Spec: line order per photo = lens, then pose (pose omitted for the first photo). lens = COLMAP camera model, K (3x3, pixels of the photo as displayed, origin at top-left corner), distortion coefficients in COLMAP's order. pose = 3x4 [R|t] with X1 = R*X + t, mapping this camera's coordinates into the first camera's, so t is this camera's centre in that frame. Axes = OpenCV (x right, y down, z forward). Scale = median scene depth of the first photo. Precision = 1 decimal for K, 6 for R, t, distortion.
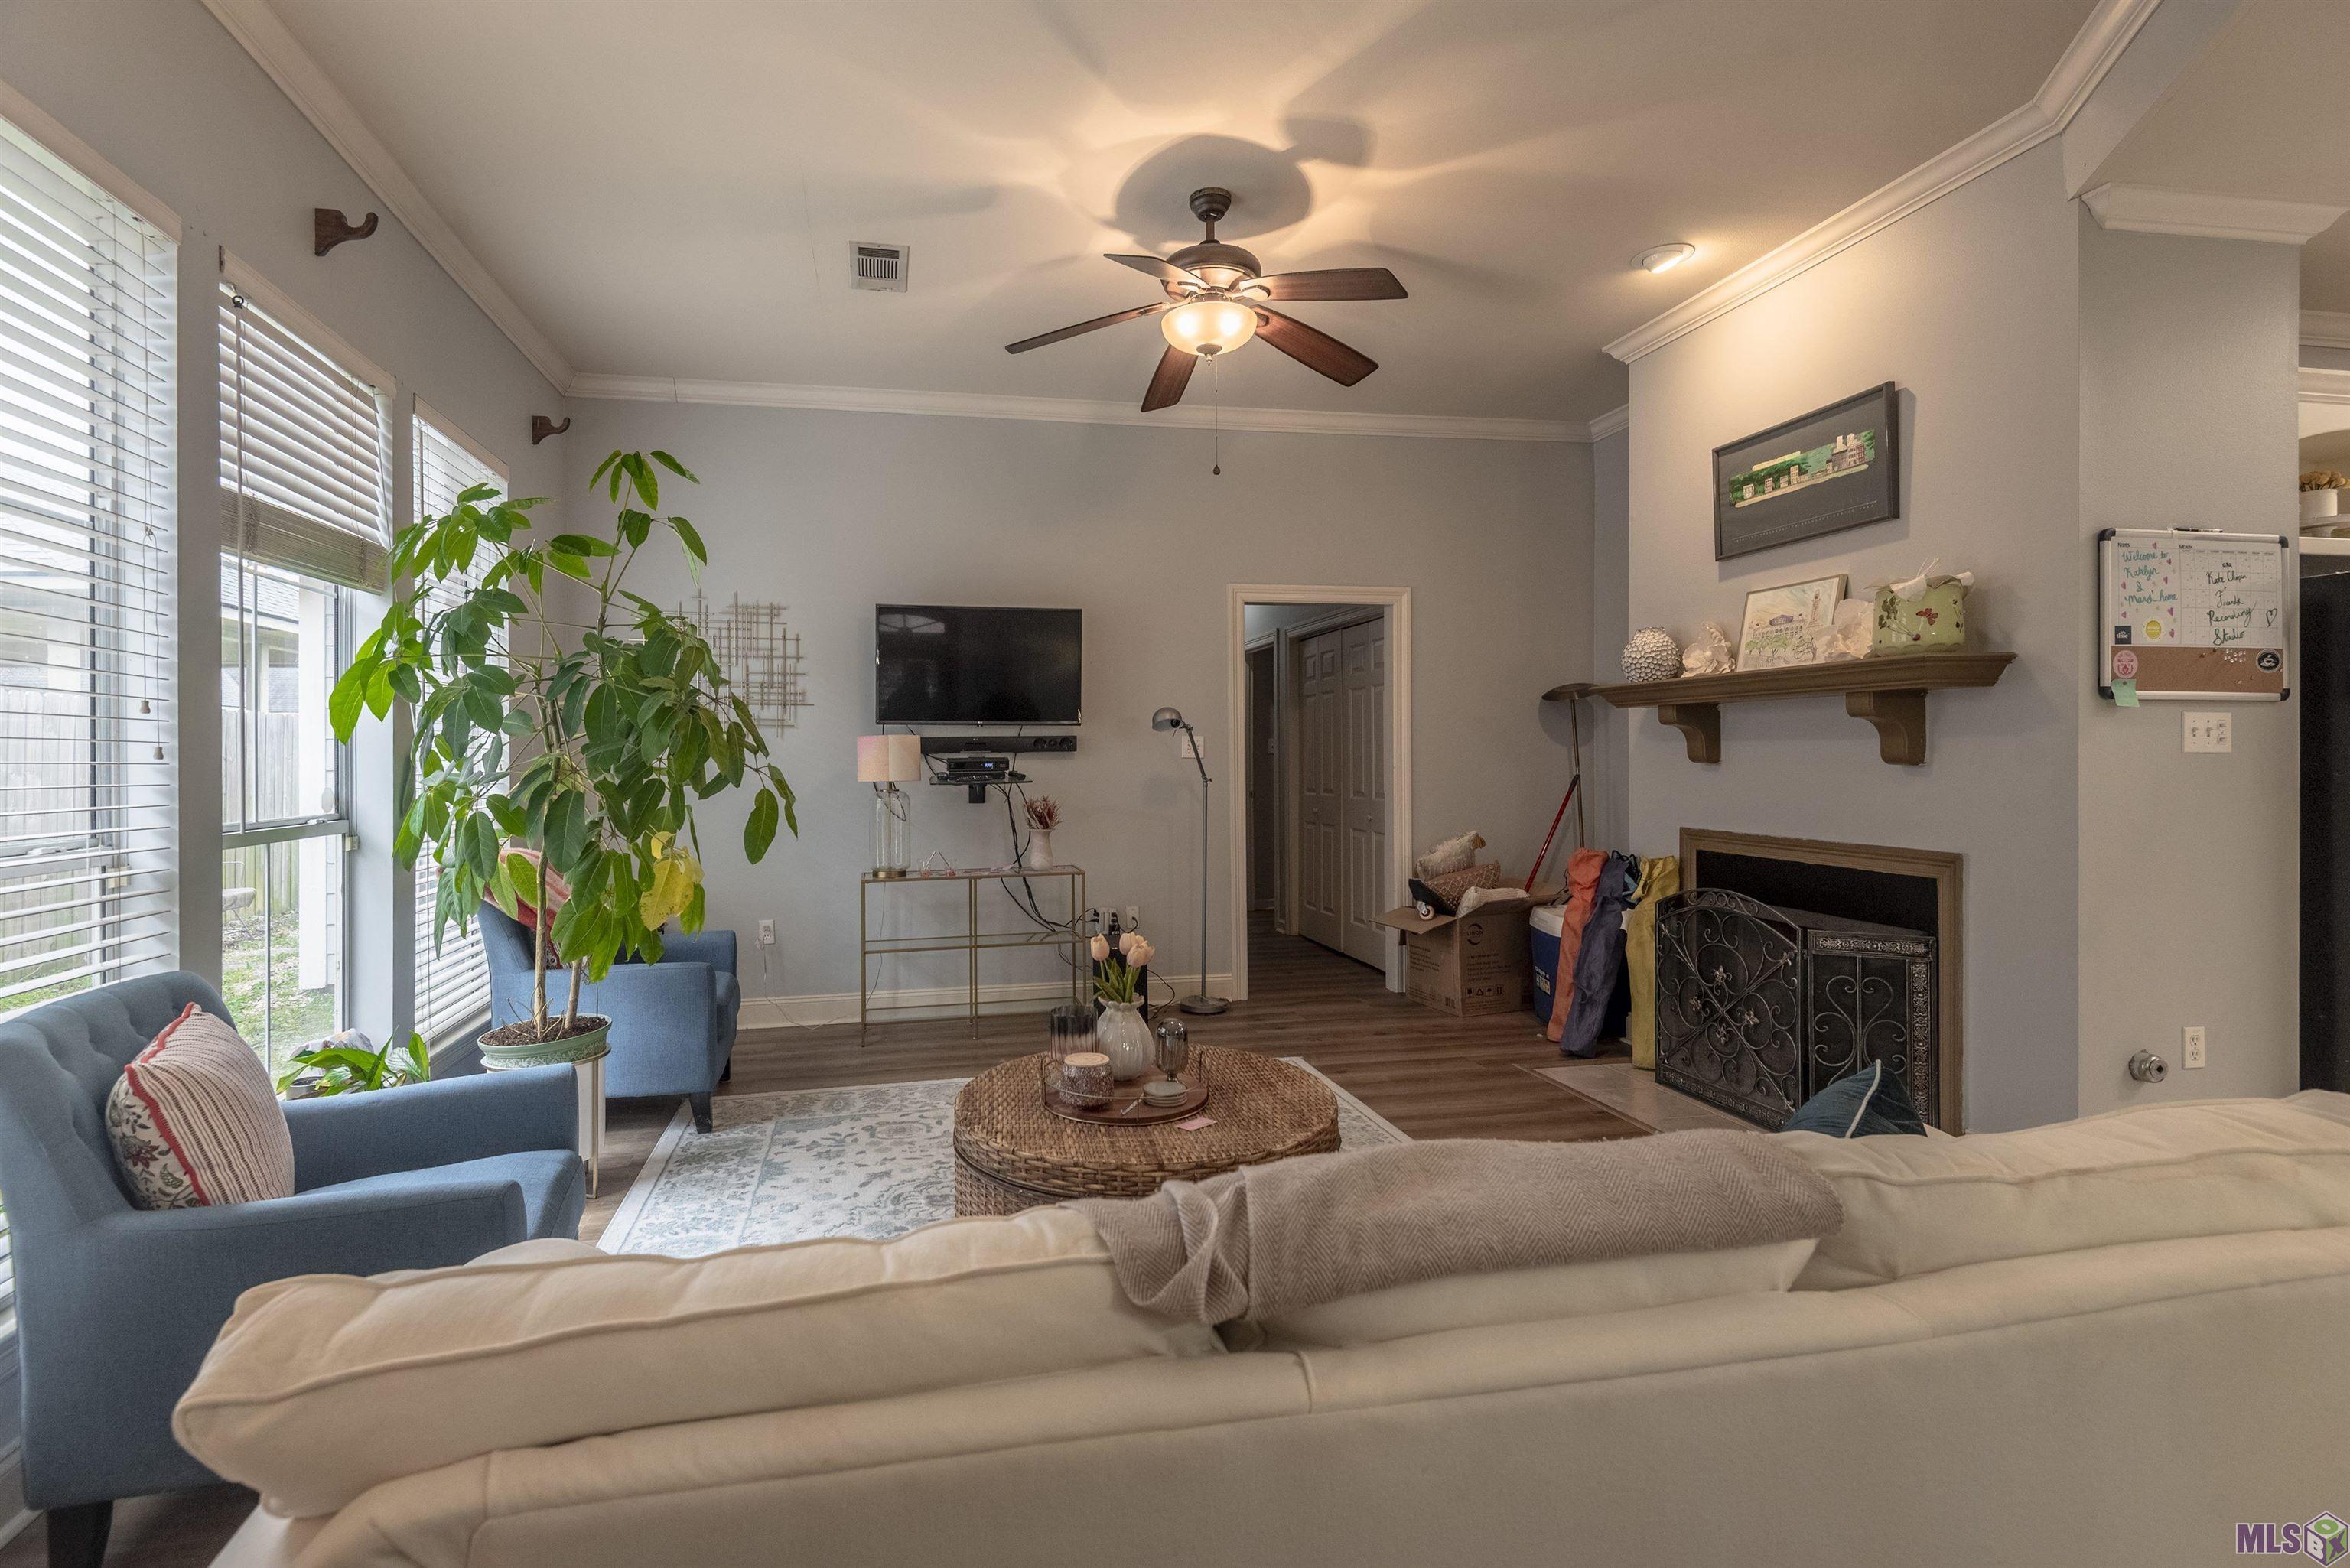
lens RADIAL K [[1093.1, 0, 1175.0], [0, 1093.1, 784.0], [0, 0, 1]] dist [-0.002425, -0.000344]
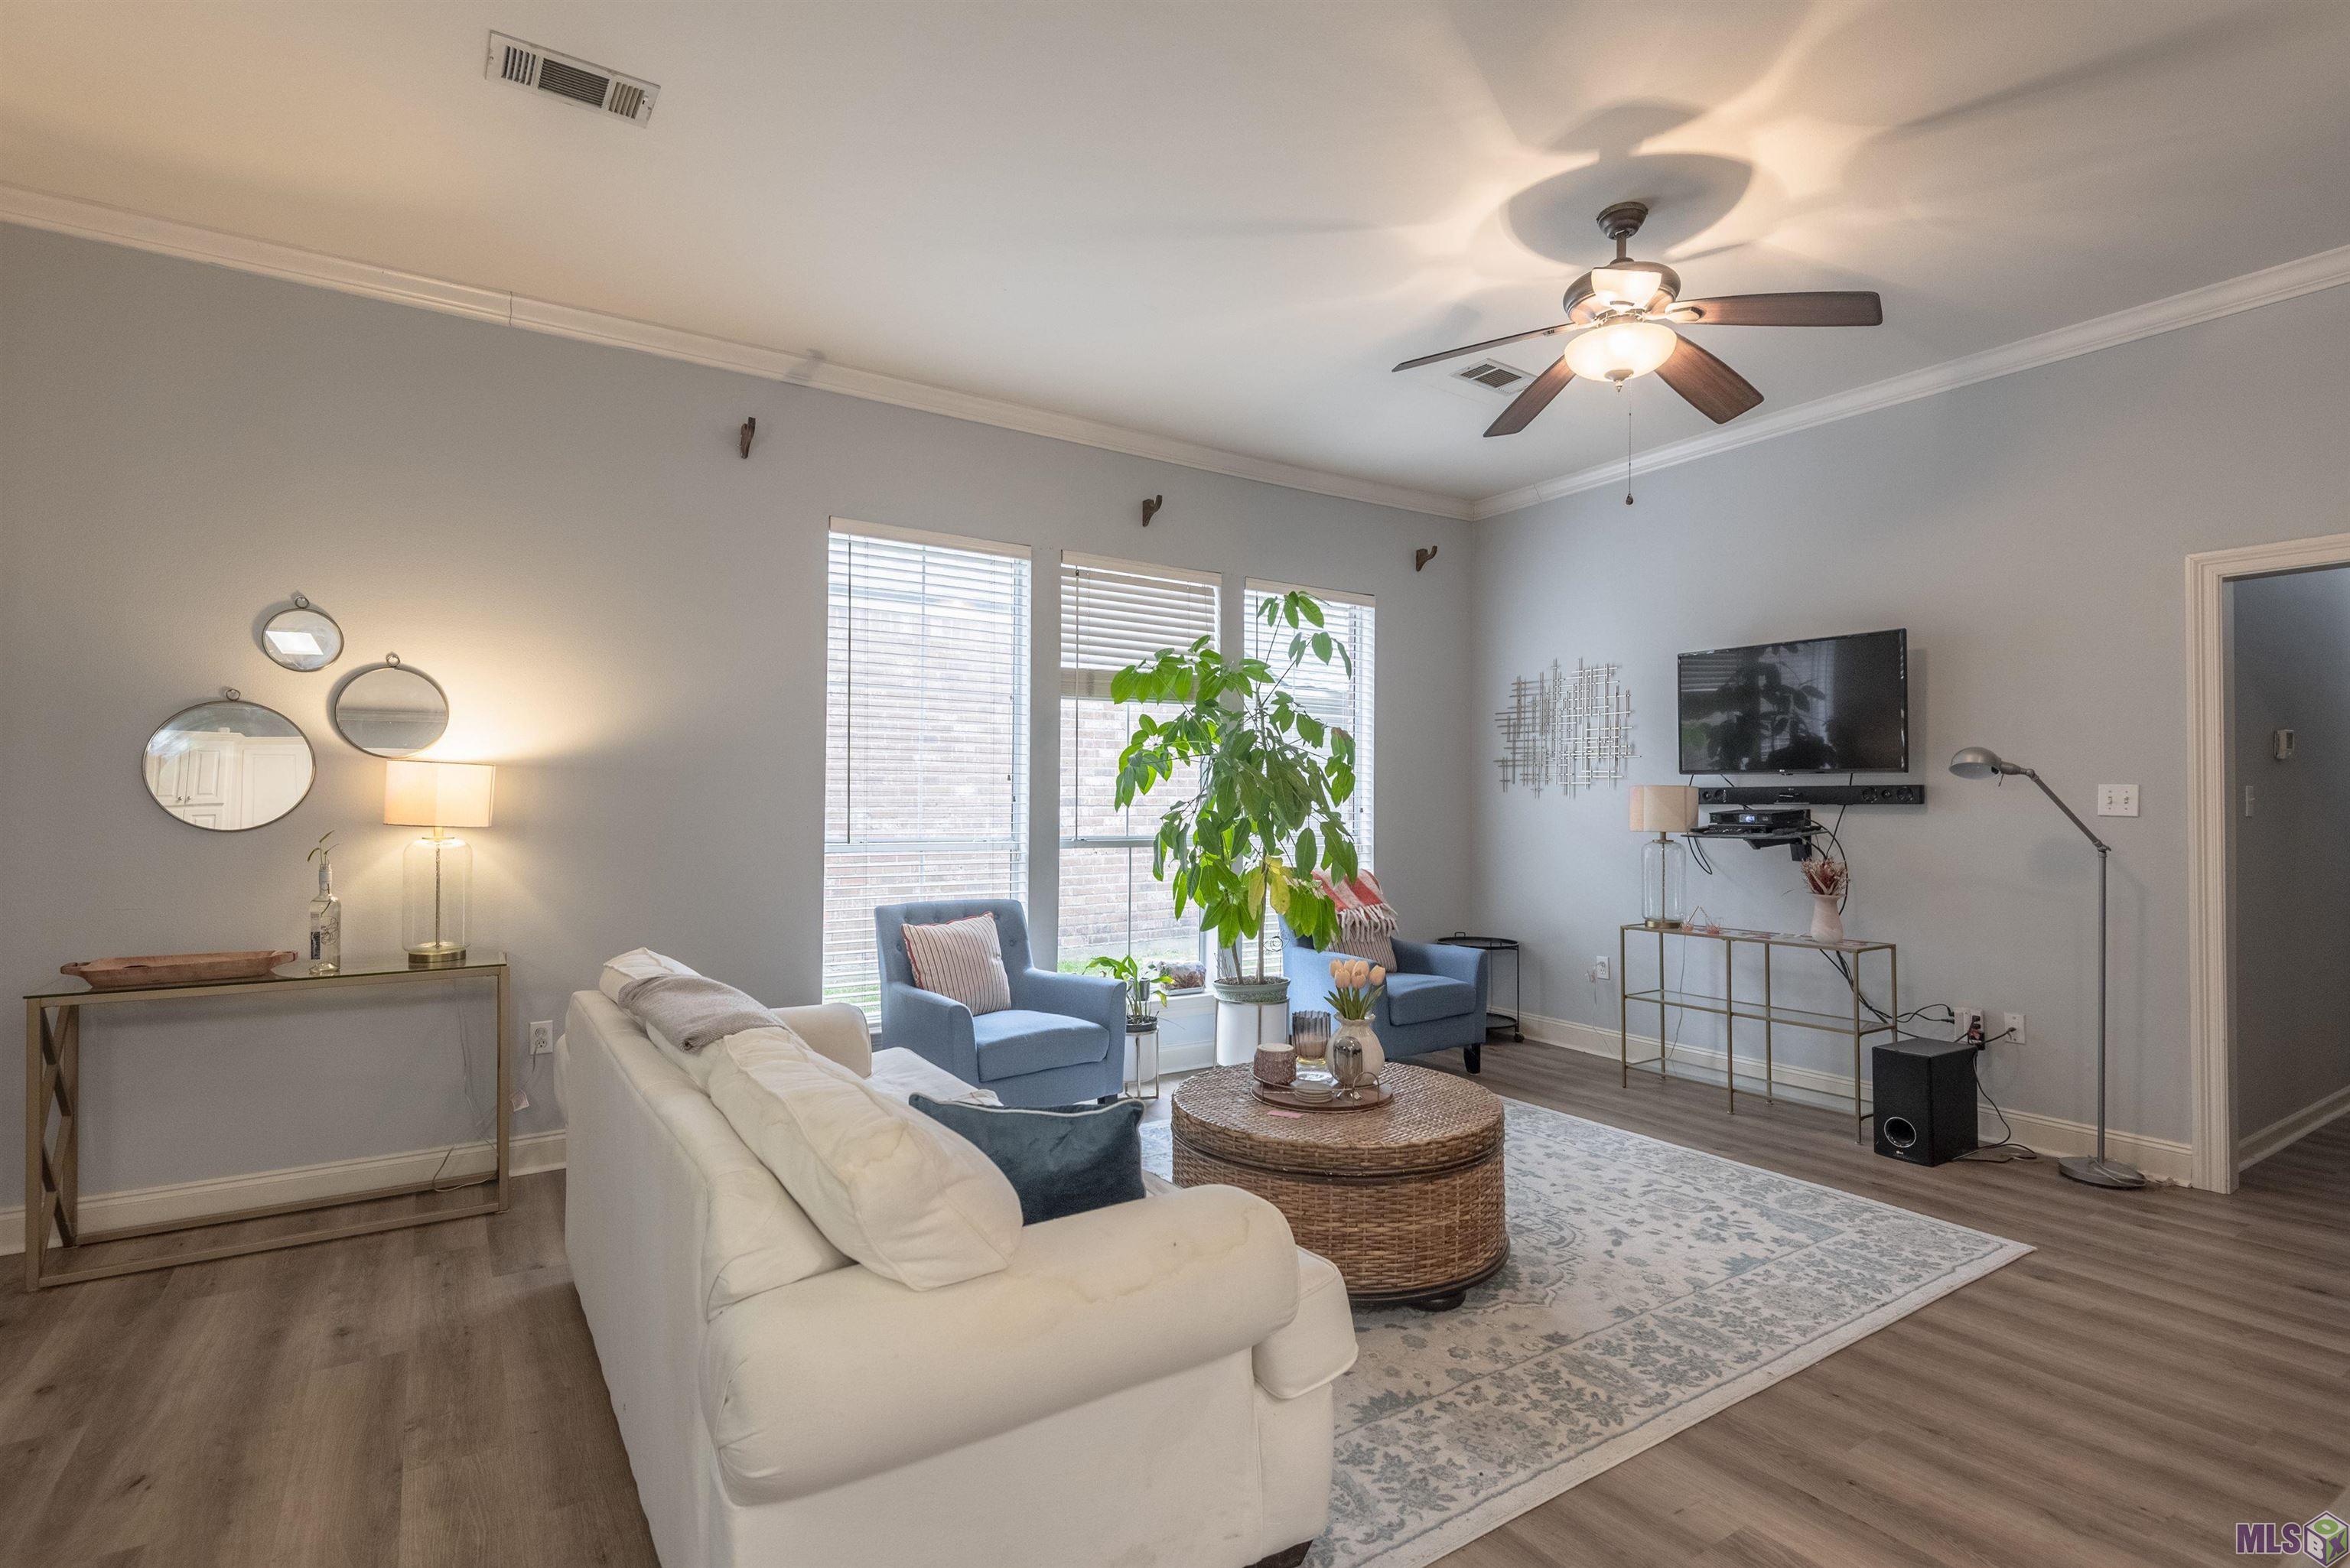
lens RADIAL K [[1120.1, 0, 1175.0], [0, 1120.1, 784.0], [0, 0, 1]] dist [0.000830, 0.000169]
pose [[0.364502, -0.004330, -0.931192, 0.528172], [-0.033091, 0.999297, -0.017600, -0.012604], [0.930614, 0.037229, 0.364103, 0.209616]]
